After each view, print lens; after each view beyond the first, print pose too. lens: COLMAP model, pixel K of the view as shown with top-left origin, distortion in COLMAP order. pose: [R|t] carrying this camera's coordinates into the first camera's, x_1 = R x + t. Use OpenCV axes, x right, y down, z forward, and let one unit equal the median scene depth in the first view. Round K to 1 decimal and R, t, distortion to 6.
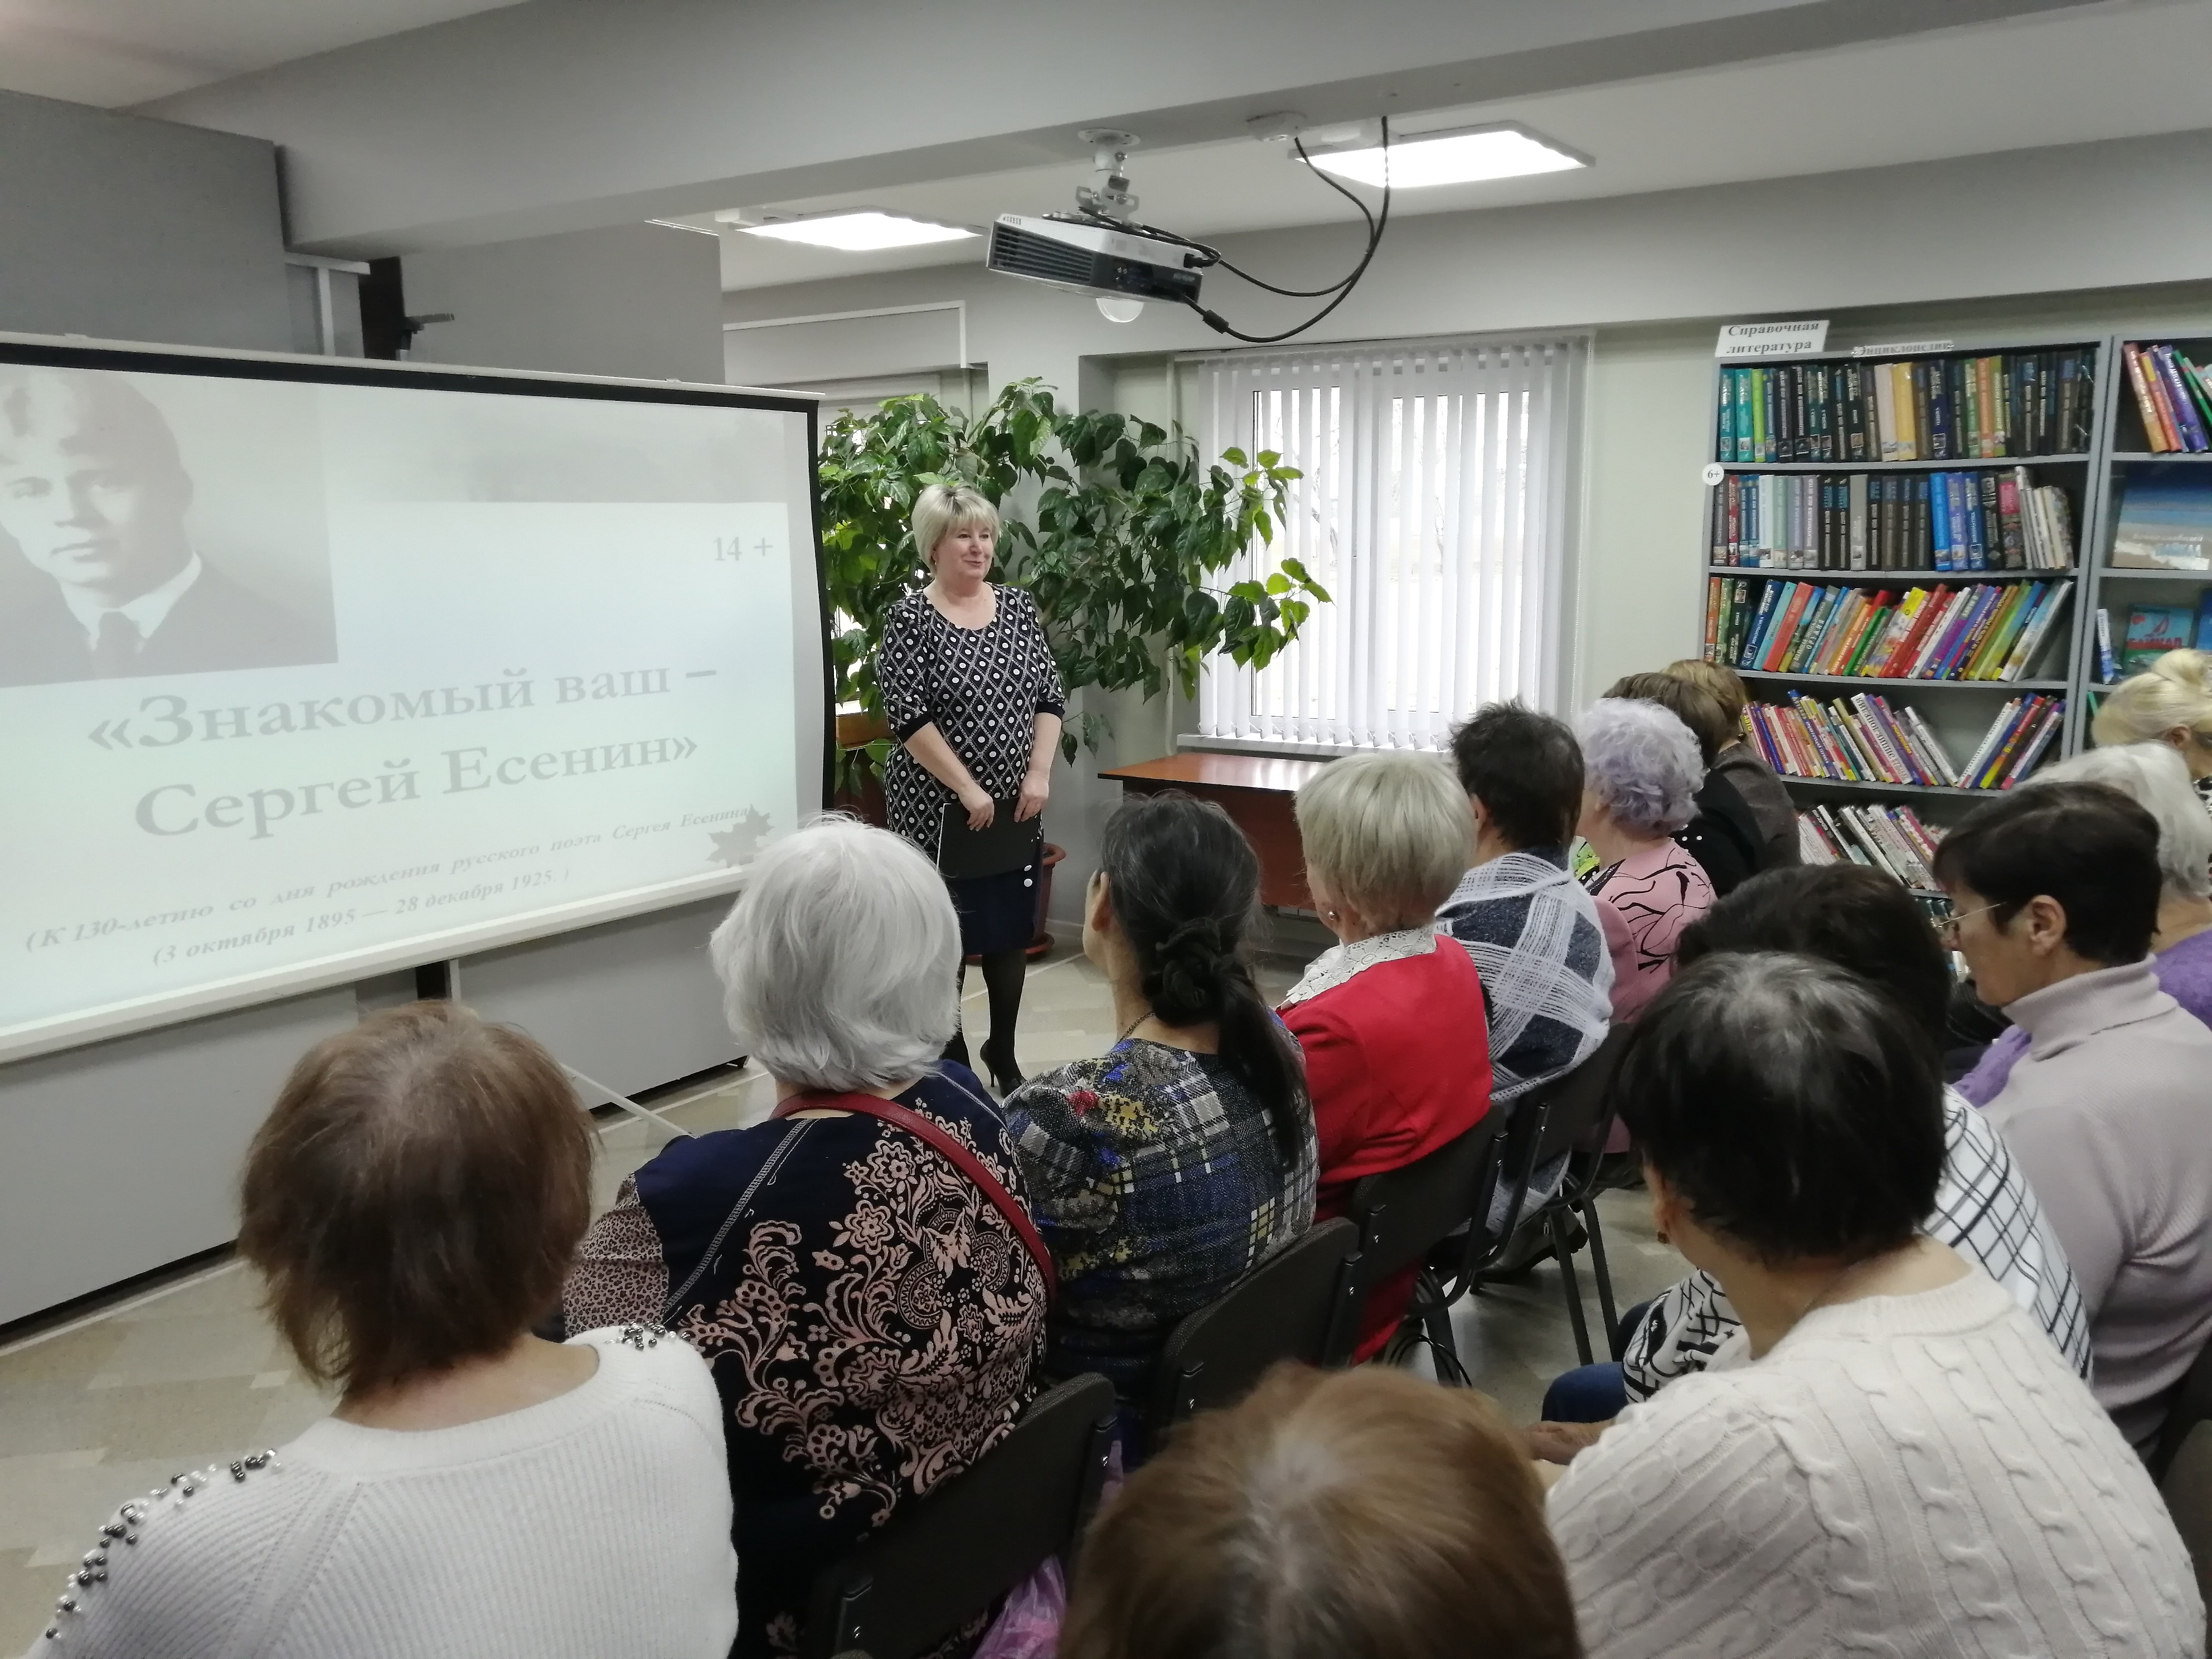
lens RADIAL K [[1741.4, 0, 1106.0], [0, 1741.4, 829.5], [0, 0, 1]] dist [-0.029805, 0.091606]
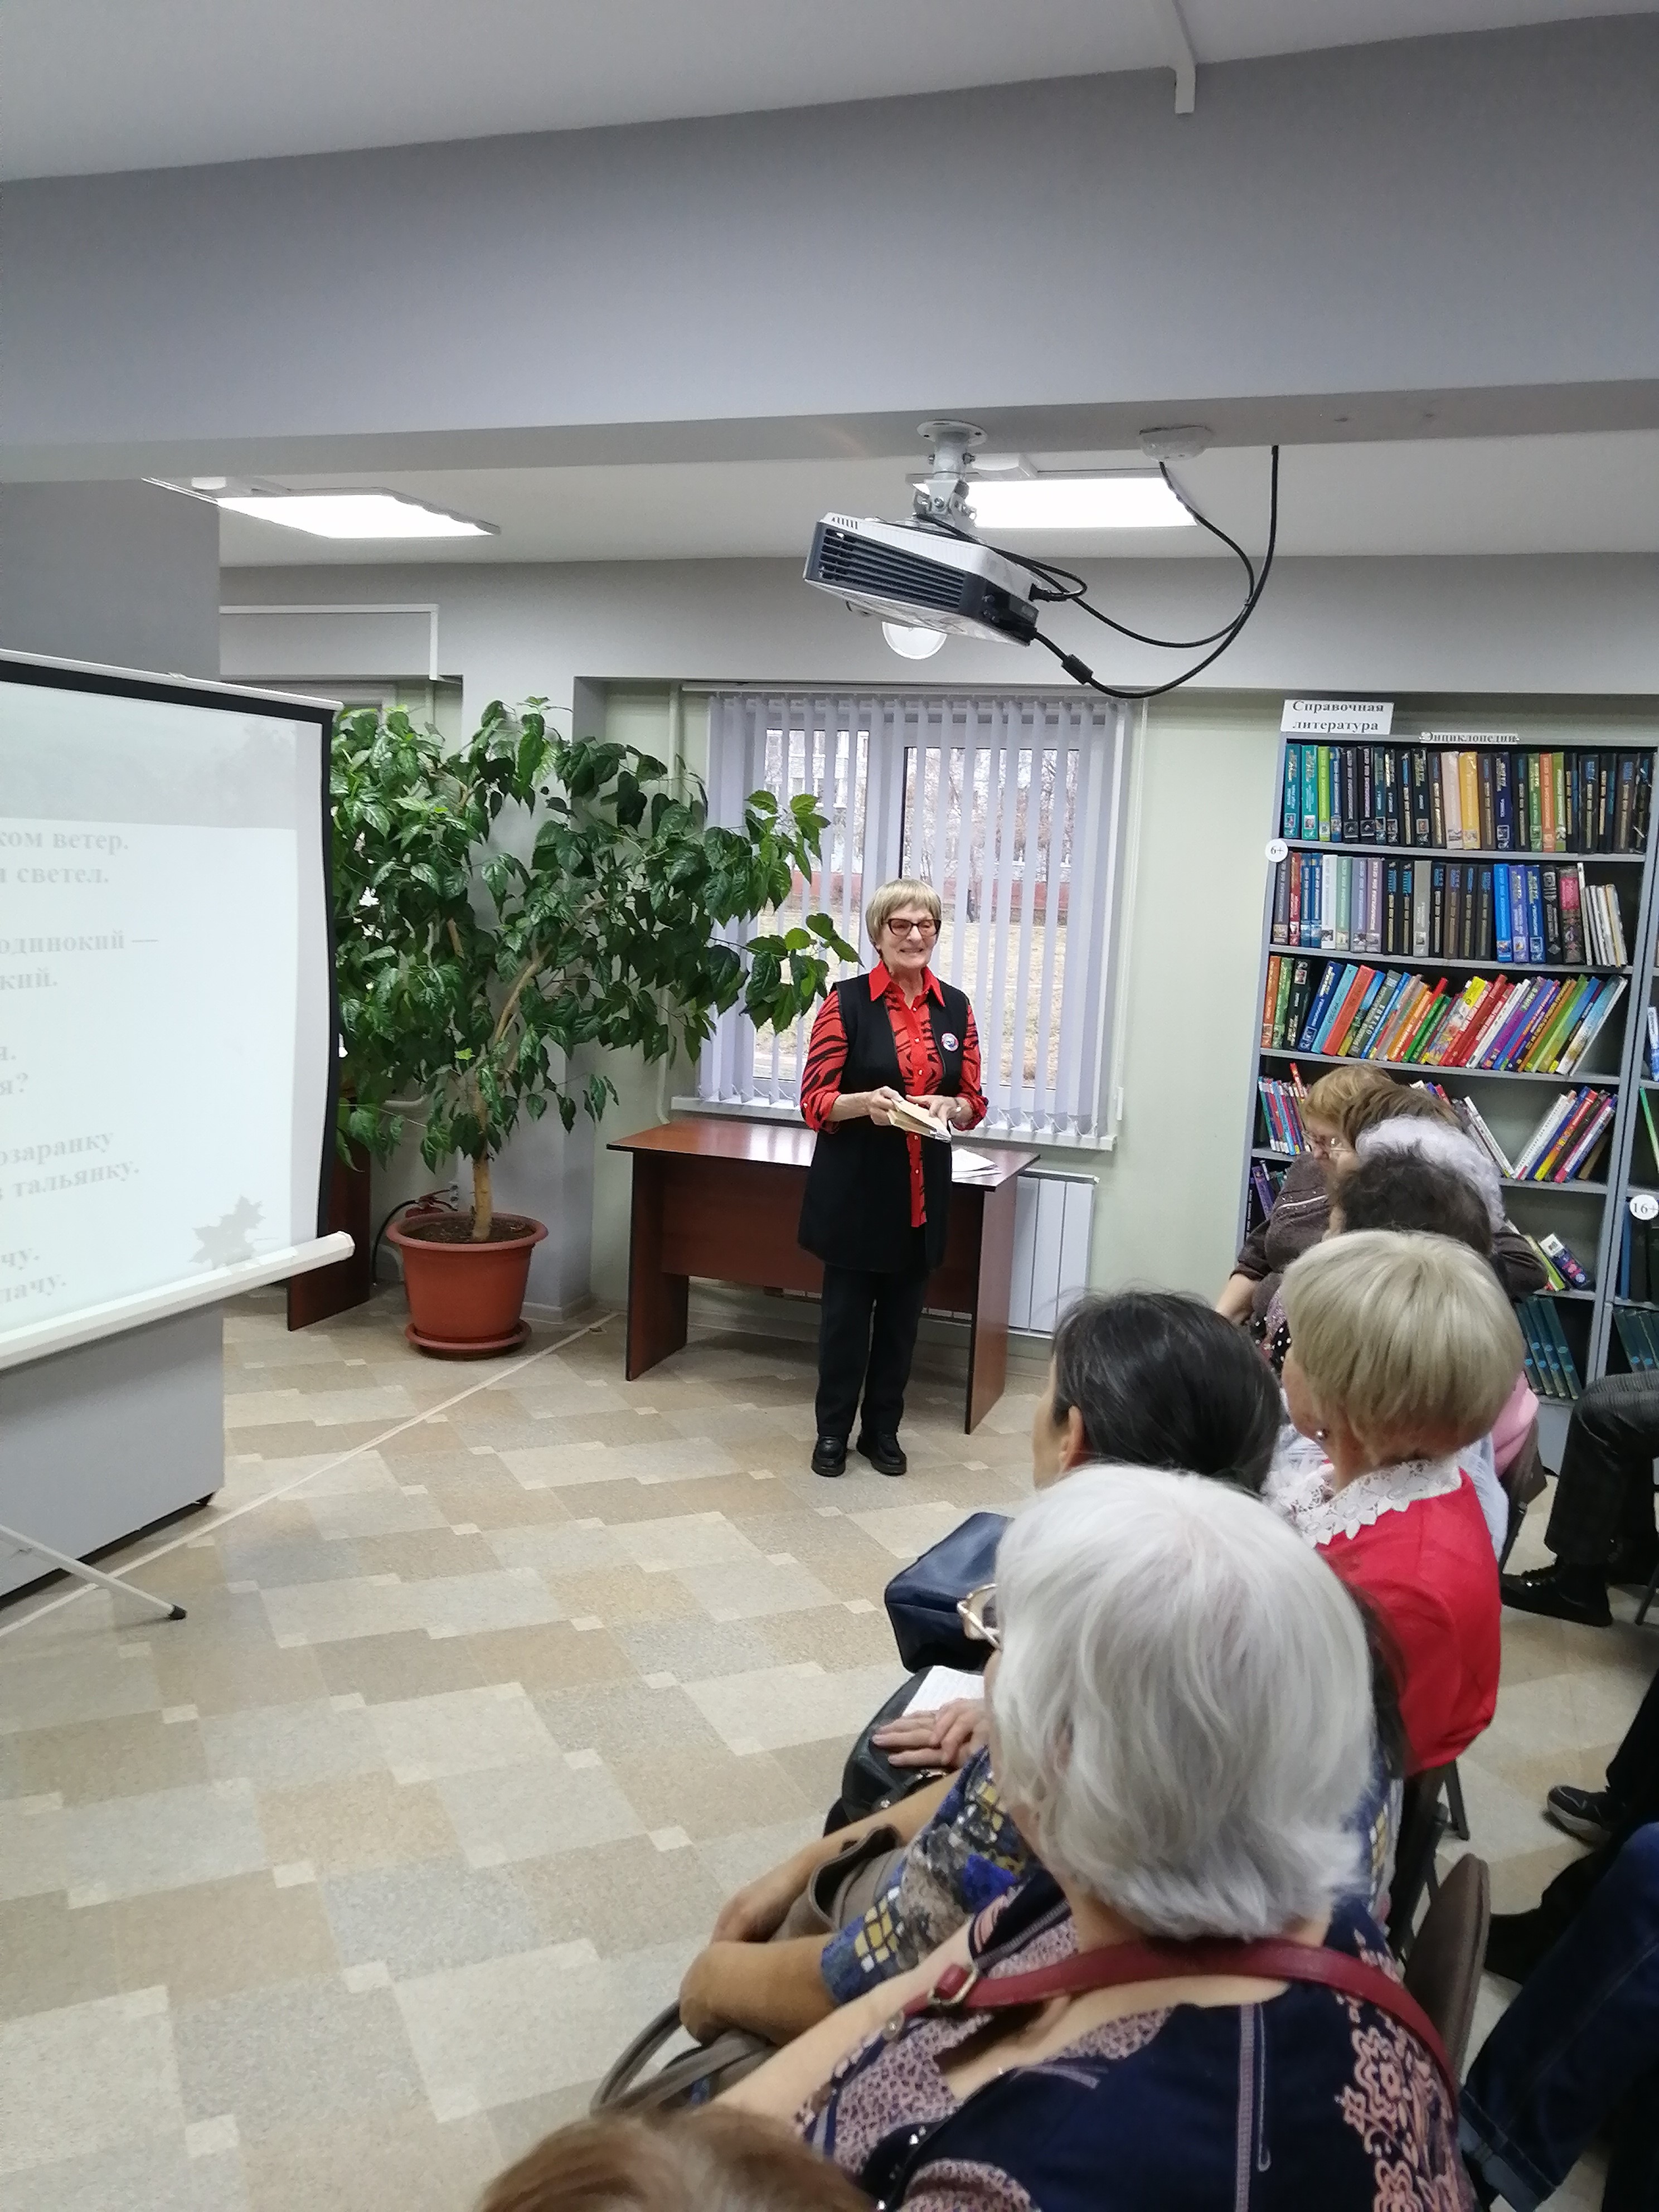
lens RADIAL K [[1741.4, 0, 829.5], [0, 1741.4, 1106.0], [0, 0, 1]] dist [-0.029805, 0.091606]
pose [[0.969667, 0.016940, 0.243843, -0.133689], [-0.010616, 0.999573, -0.027224, -0.034785], [-0.244200, 0.023809, 0.969433, 0.130714]]
